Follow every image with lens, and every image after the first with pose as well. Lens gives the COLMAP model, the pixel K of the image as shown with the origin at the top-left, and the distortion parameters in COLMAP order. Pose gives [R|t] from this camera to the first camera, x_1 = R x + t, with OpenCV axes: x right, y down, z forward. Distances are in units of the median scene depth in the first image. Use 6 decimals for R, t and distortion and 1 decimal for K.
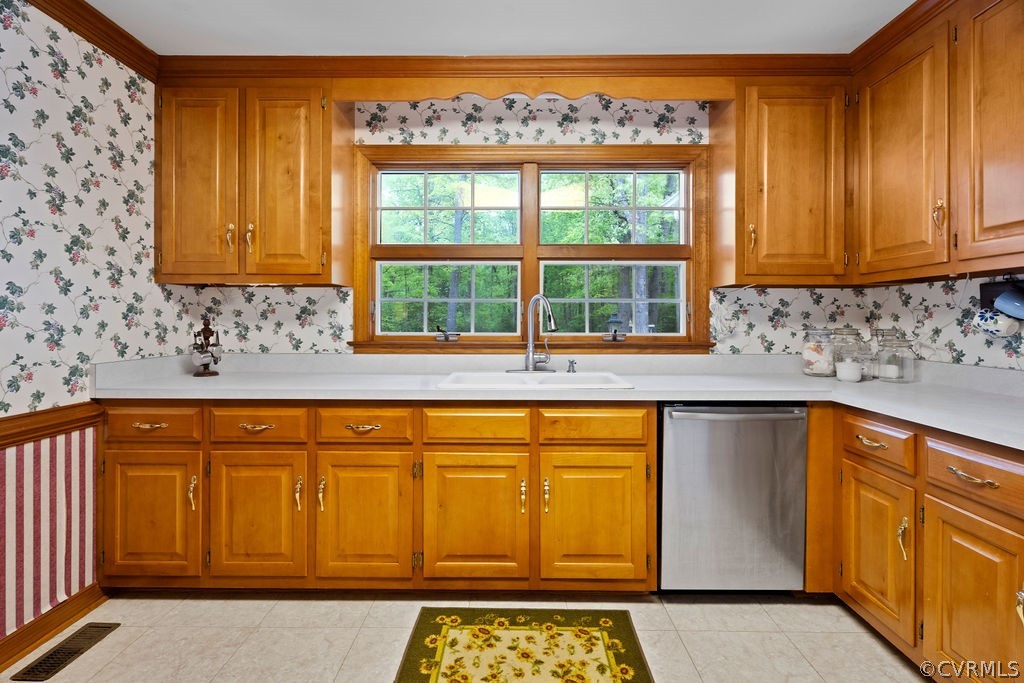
lens RADIAL K [[466.2, 0, 518.0], [0, 466.2, 319.8], [0, 0, 1]] dist [-0.000619, 0.001313]
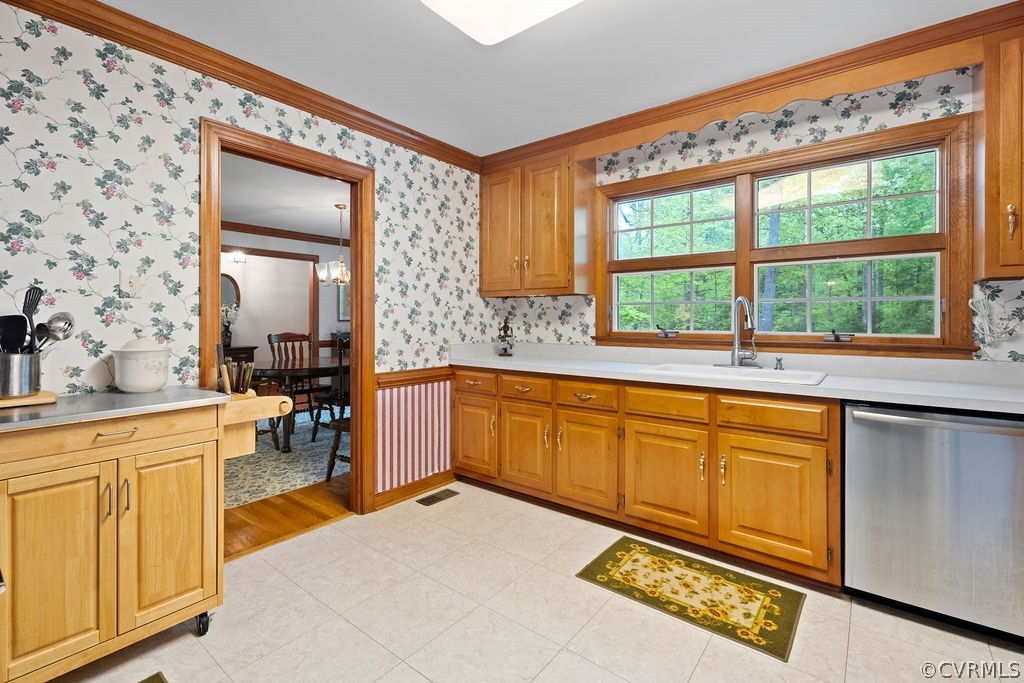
lens RADIAL K [[466.2, 0, 509.6], [0, 466.2, 321.5], [0, 0, 1]] dist [-0.000619, 0.001313]
pose [[0.784837, 0.001422, -0.619701, 0.313855], [0.001161, 0.999992, 0.003765, -0.000314], [0.619701, -0.003675, 0.784829, -0.212177]]
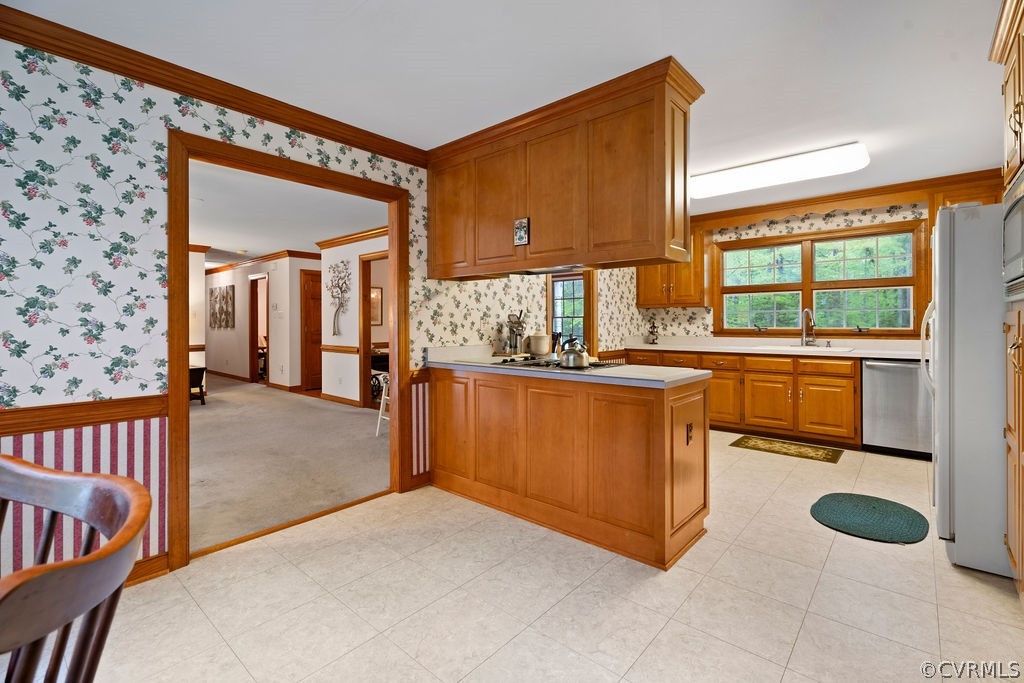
lens RADIAL K [[466.2, 0, 509.1], [0, 466.2, 323.8], [0, 0, 1]] dist [-0.000619, 0.001313]
pose [[0.750368, -0.004676, -0.661004, 0.441848], [0.007586, 0.999970, 0.001537, -0.000195], [0.660977, -0.006168, 0.750381, -1.502578]]
